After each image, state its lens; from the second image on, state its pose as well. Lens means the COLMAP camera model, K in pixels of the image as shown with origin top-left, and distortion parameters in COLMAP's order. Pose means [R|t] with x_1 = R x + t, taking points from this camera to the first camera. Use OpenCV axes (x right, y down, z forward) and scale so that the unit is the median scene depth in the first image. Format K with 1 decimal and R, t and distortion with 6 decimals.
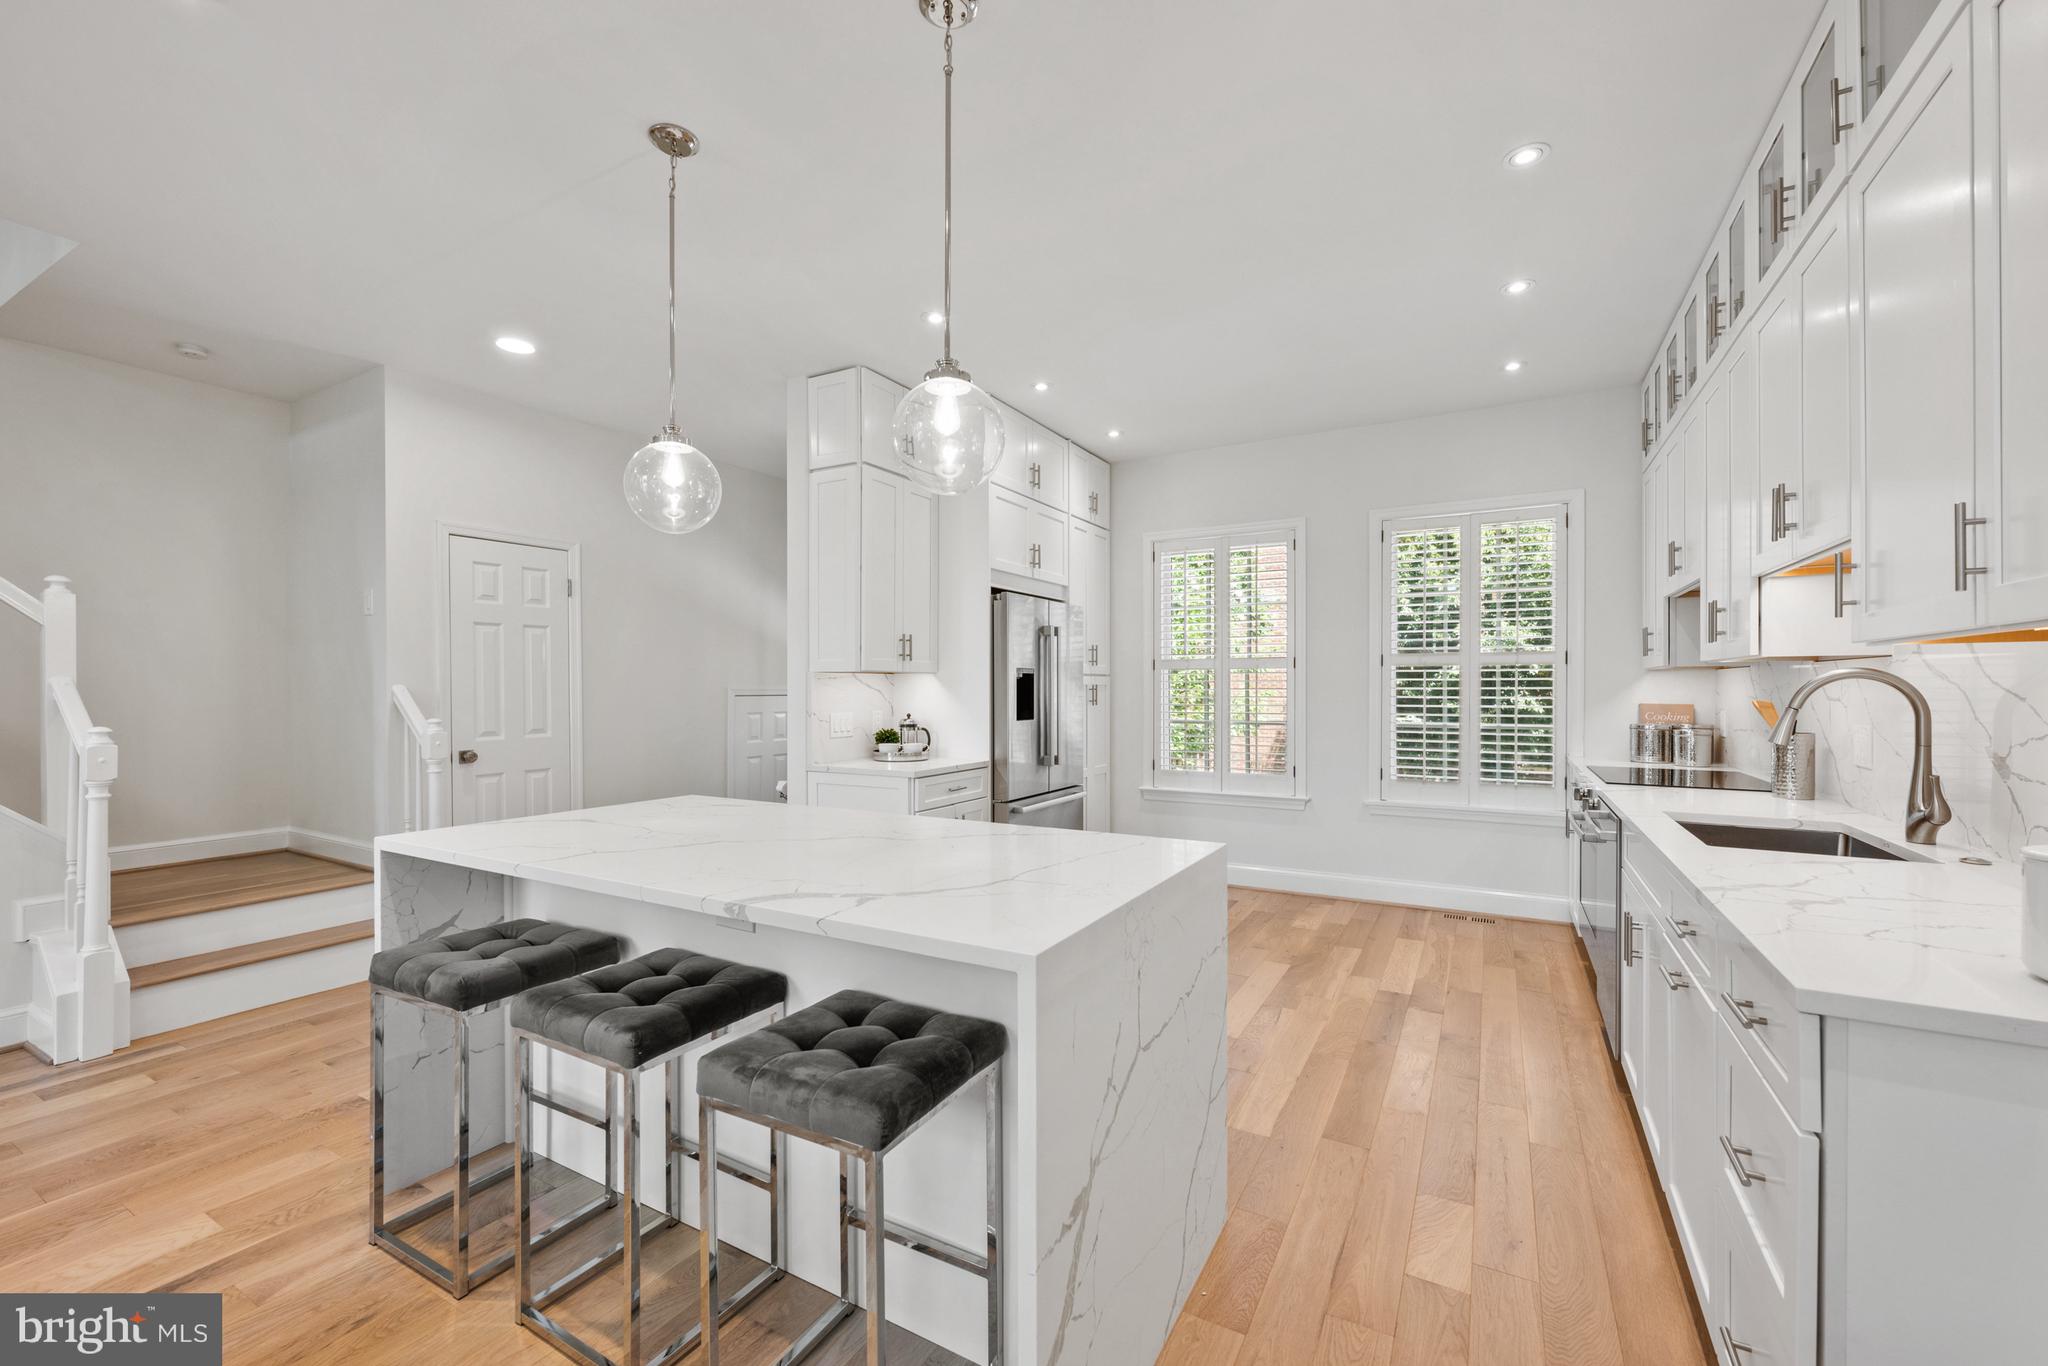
lens RADIAL K [[822.7, 0, 1023.7], [0, 822.7, 685.4], [0, 0, 1]] dist [0.003626, -0.001039]
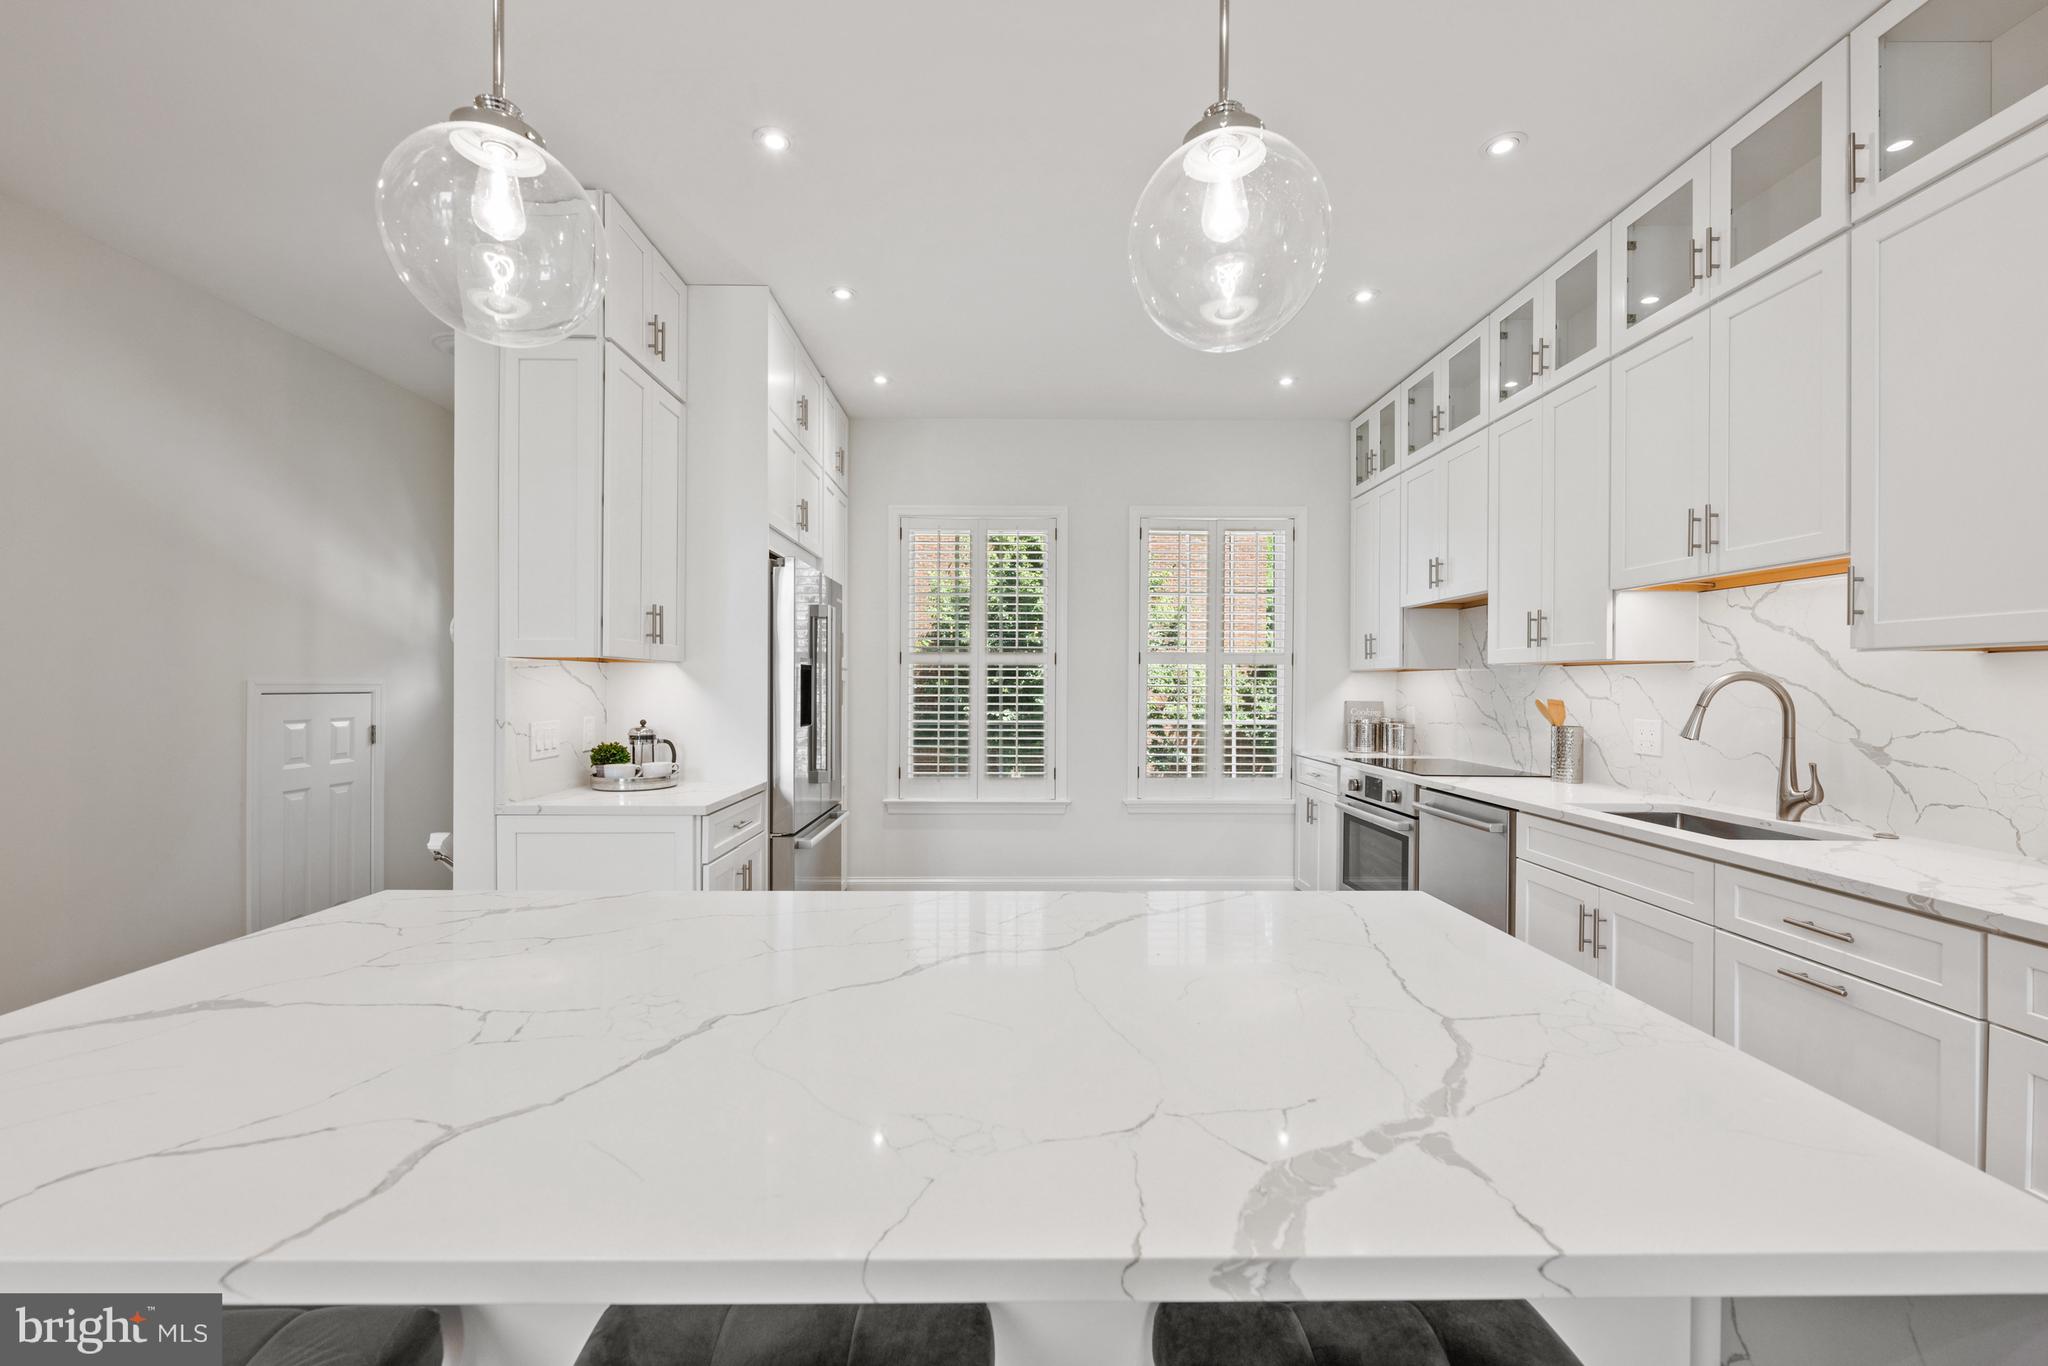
lens RADIAL K [[822.7, 0, 1021.6], [0, 822.7, 685.5], [0, 0, 1]] dist [0.003626, -0.001039]
pose [[0.871443, 0.004497, 0.490477, -0.206380], [-0.006424, 0.999977, 0.002247, 0.001291], [-0.490455, -0.005109, 0.871451, 0.238734]]
